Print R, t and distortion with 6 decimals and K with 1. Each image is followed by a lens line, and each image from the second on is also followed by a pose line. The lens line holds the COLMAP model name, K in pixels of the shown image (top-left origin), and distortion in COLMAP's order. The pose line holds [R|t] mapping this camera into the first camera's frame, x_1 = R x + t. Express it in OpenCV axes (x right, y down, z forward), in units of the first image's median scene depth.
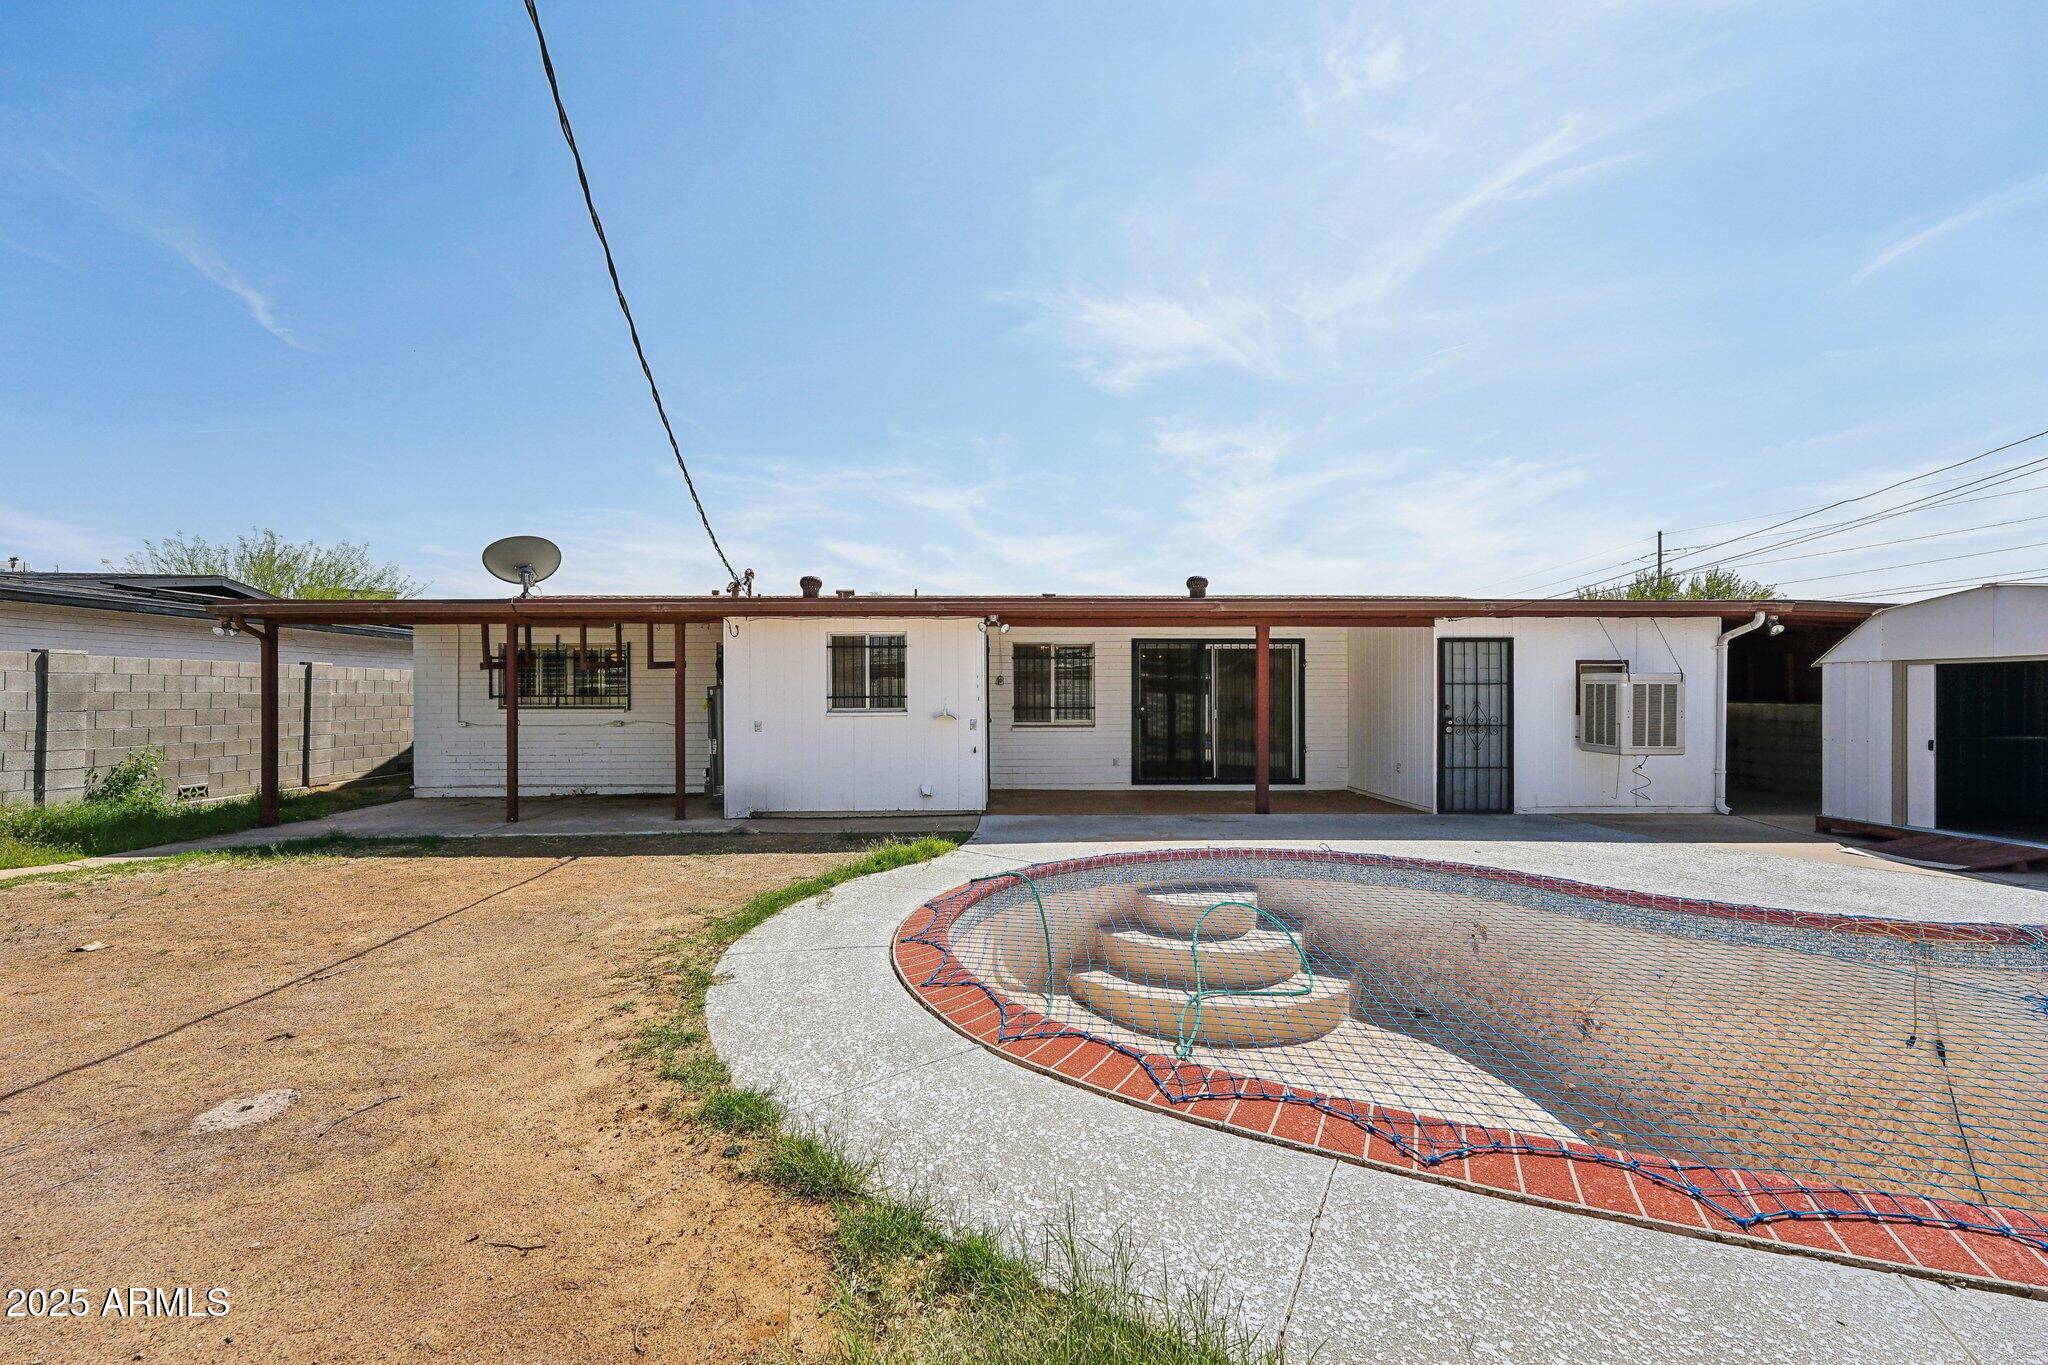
lens RADIAL K [[837.9, 0, 1011.4], [0, 837.9, 686.1], [0, 0, 1]] dist [-0.001165, -0.000174]
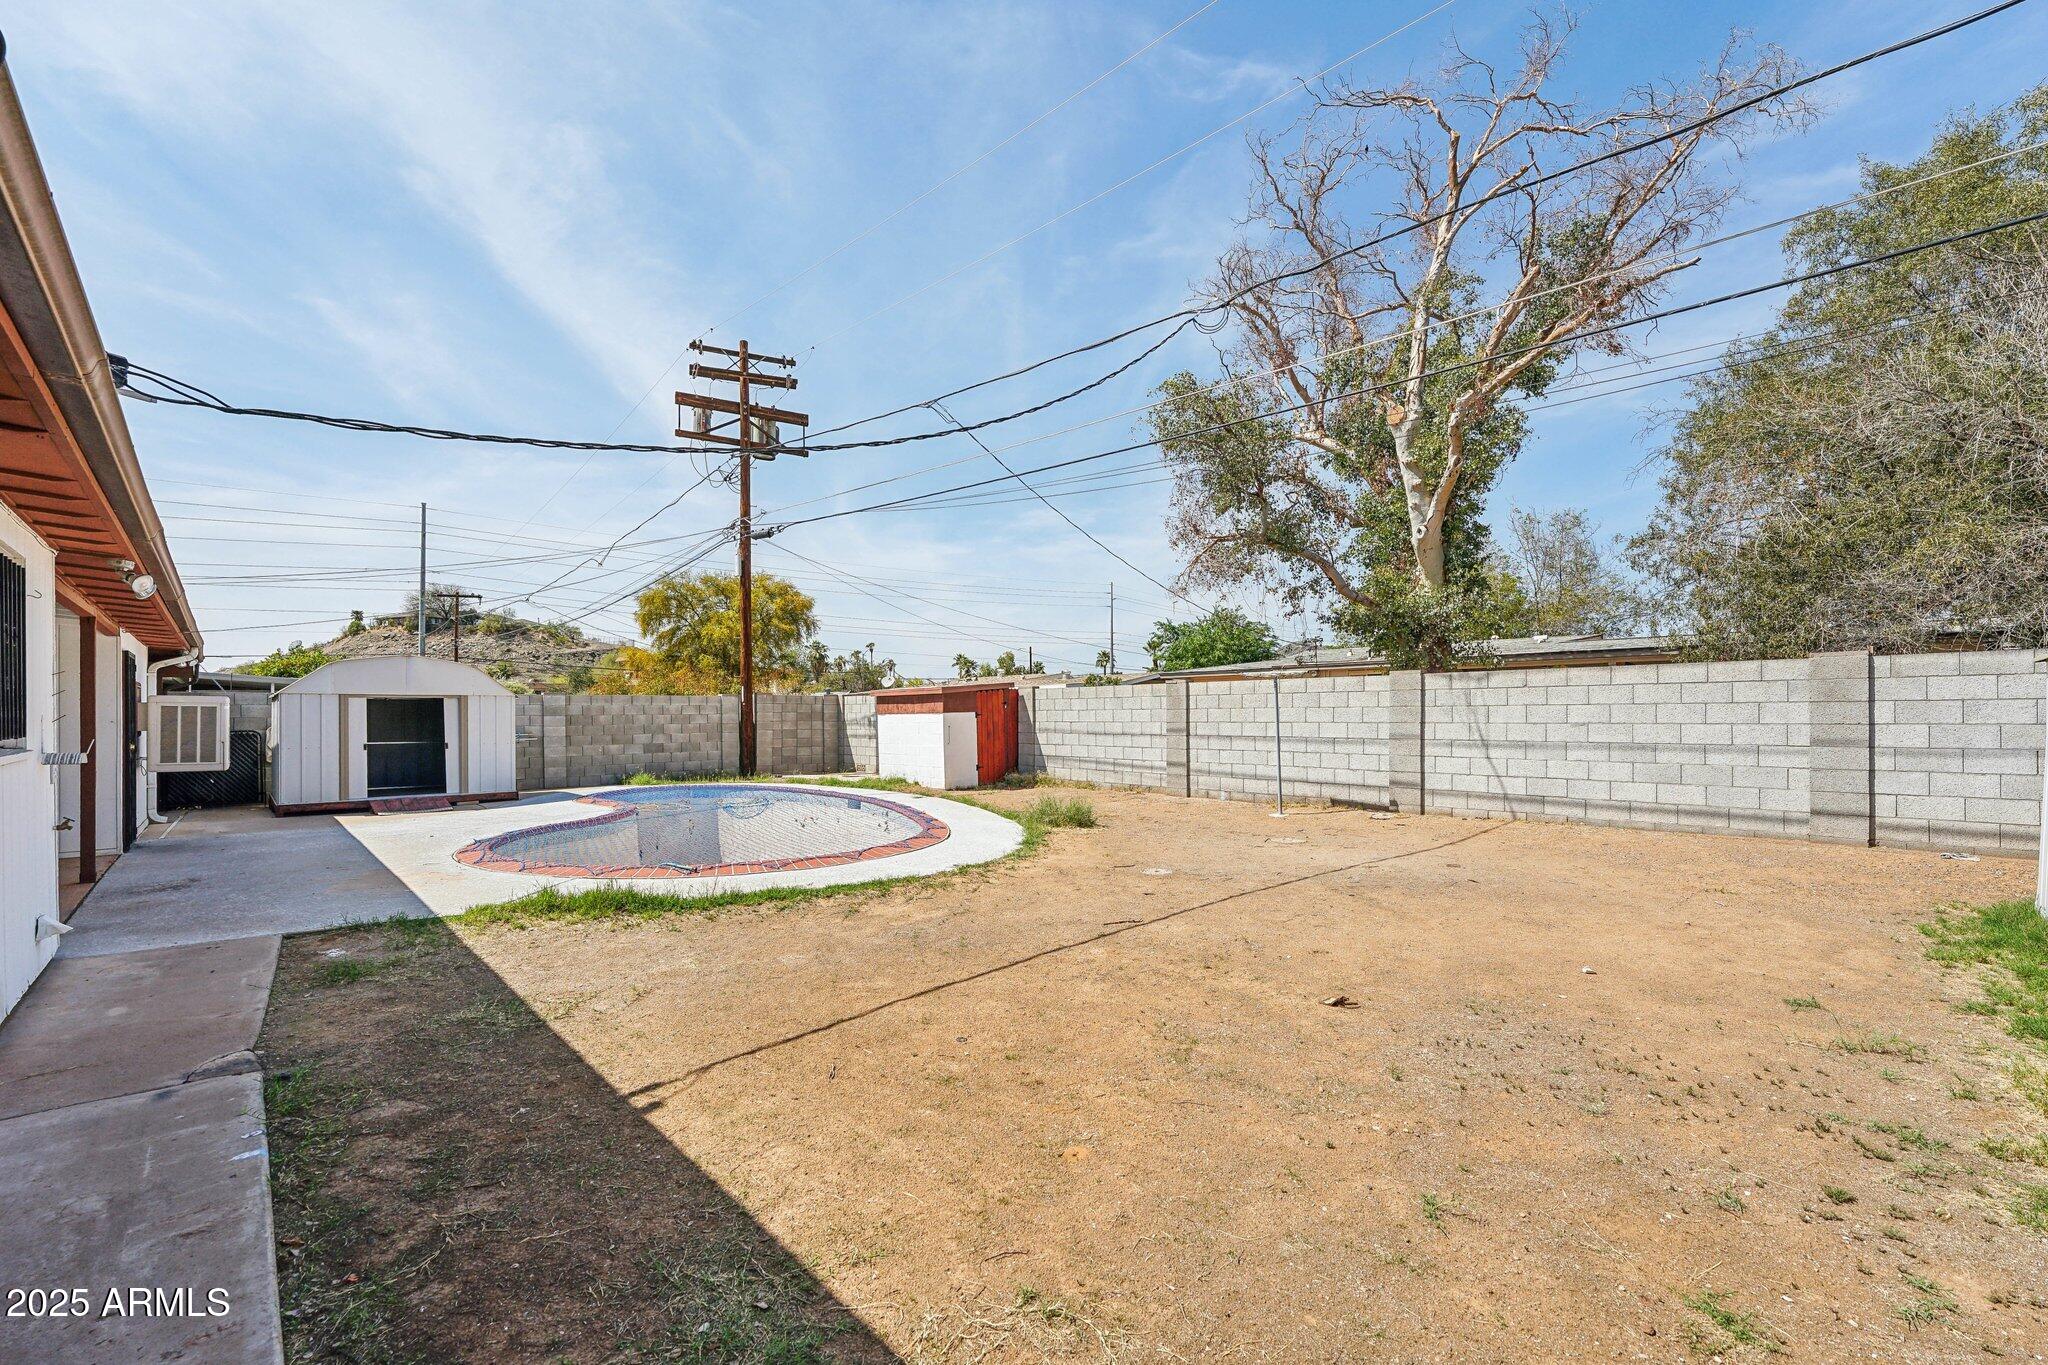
lens RADIAL K [[848.4, 0, 1009.8], [0, 848.4, 706.9], [0, 0, 1]] dist [0.001277, 0.000191]
pose [[-0.657893, 0.013250, 0.752995, -0.749872], [0.000230, 0.999849, -0.017394, 0.016037], [-0.753112, -0.011270, -0.657796, 0.887904]]
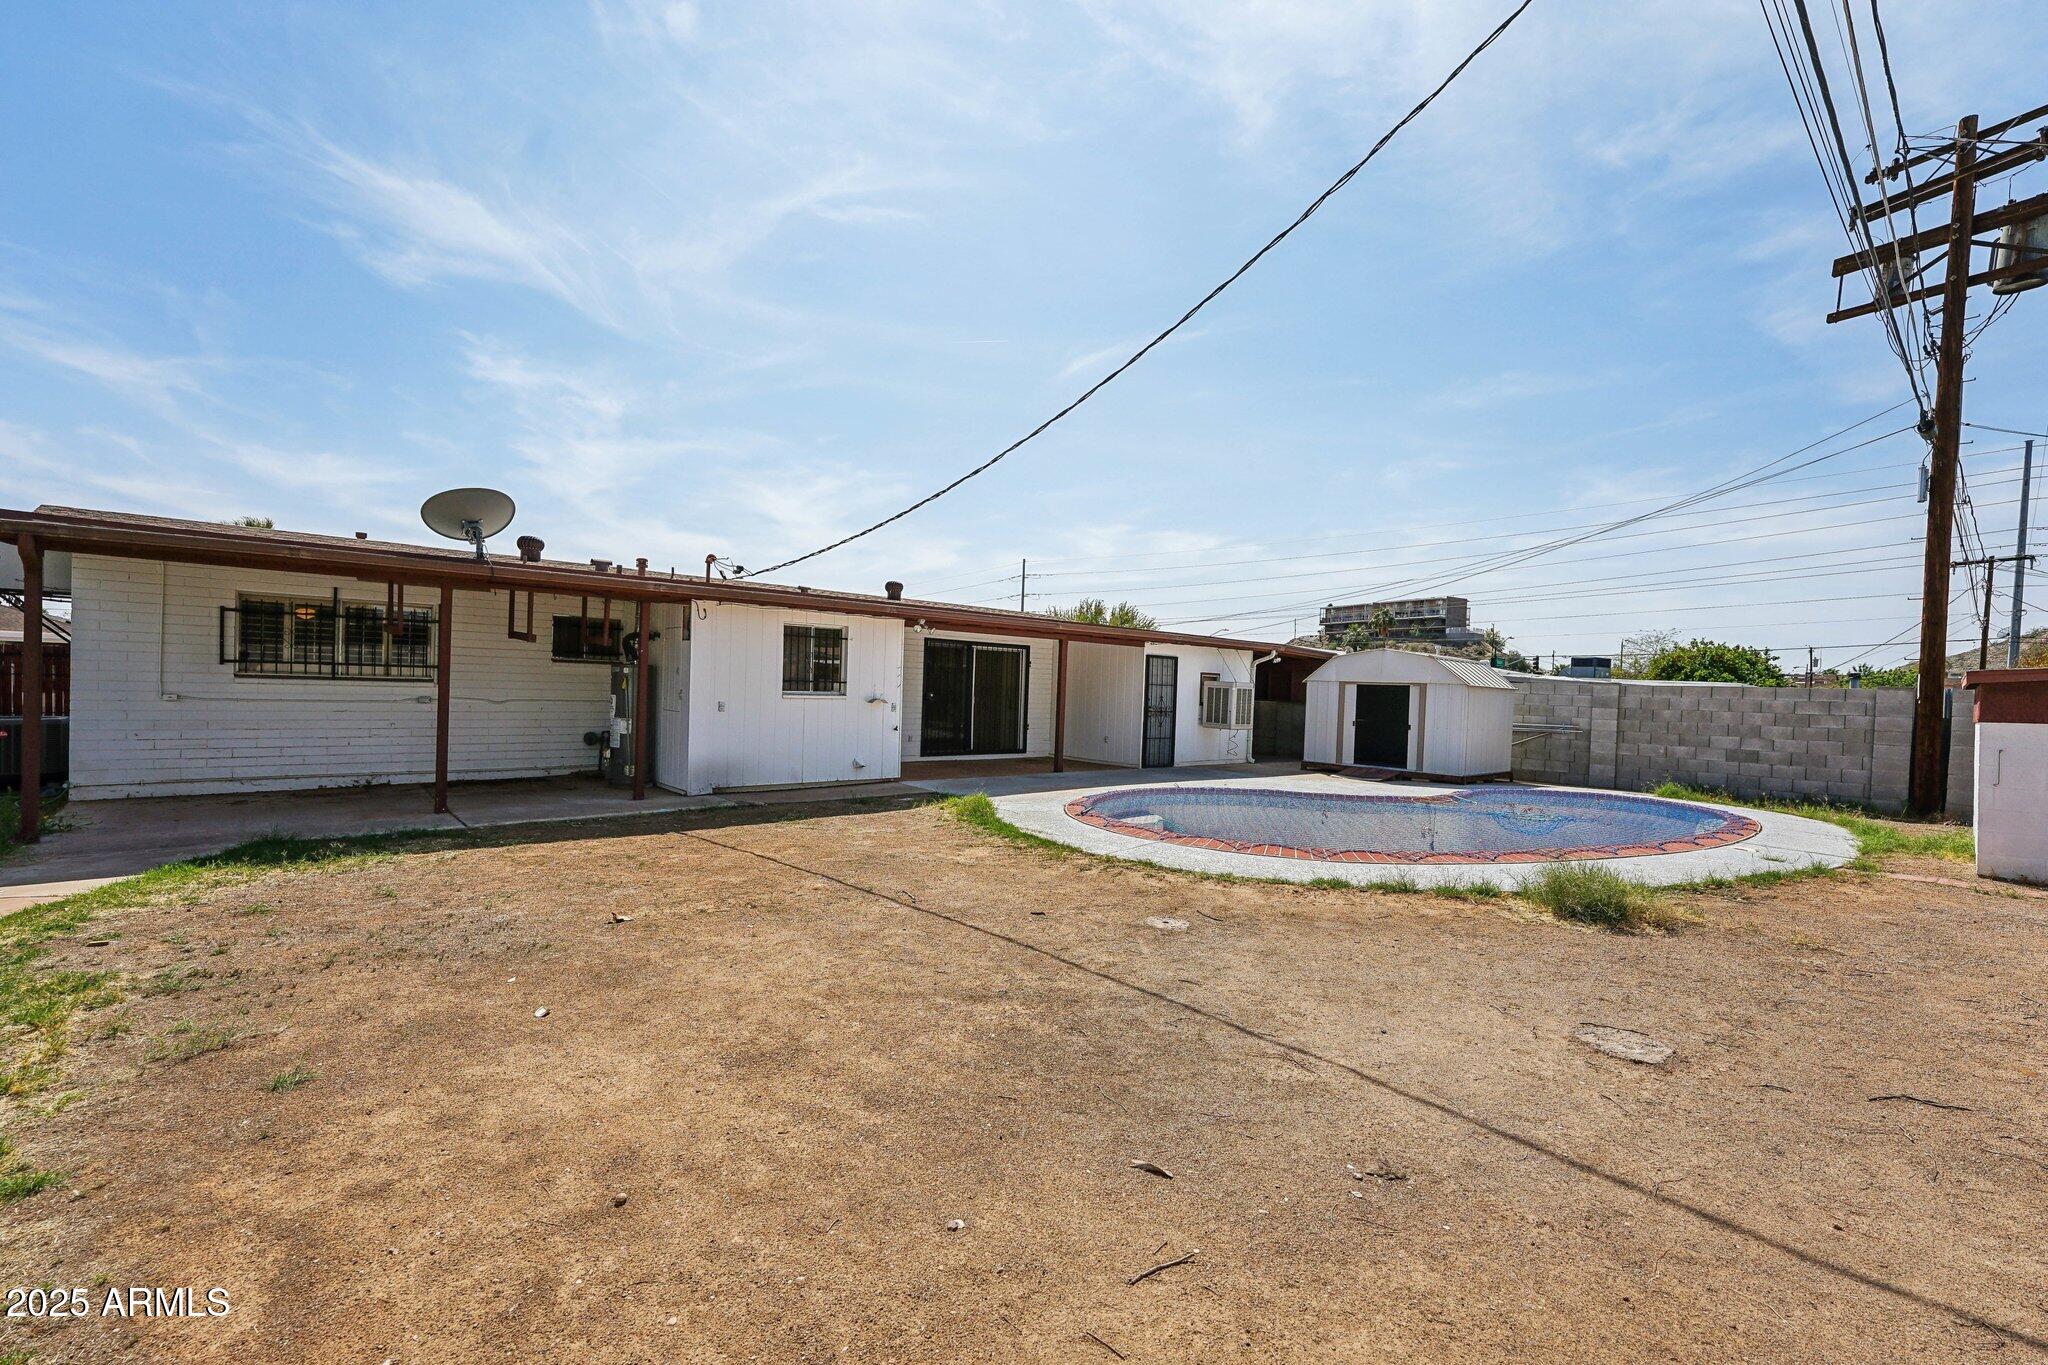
lens RADIAL K [[860.1, 0, 1014.0], [0, 860.1, 695.4], [0, 0, 1]] dist [-0.000970, -0.000224]
pose [[0.764223, 0.021008, 0.644610, -0.696063], [-0.043118, 0.998897, 0.018565, -0.001680], [-0.643510, -0.041982, 0.764286, -0.056003]]
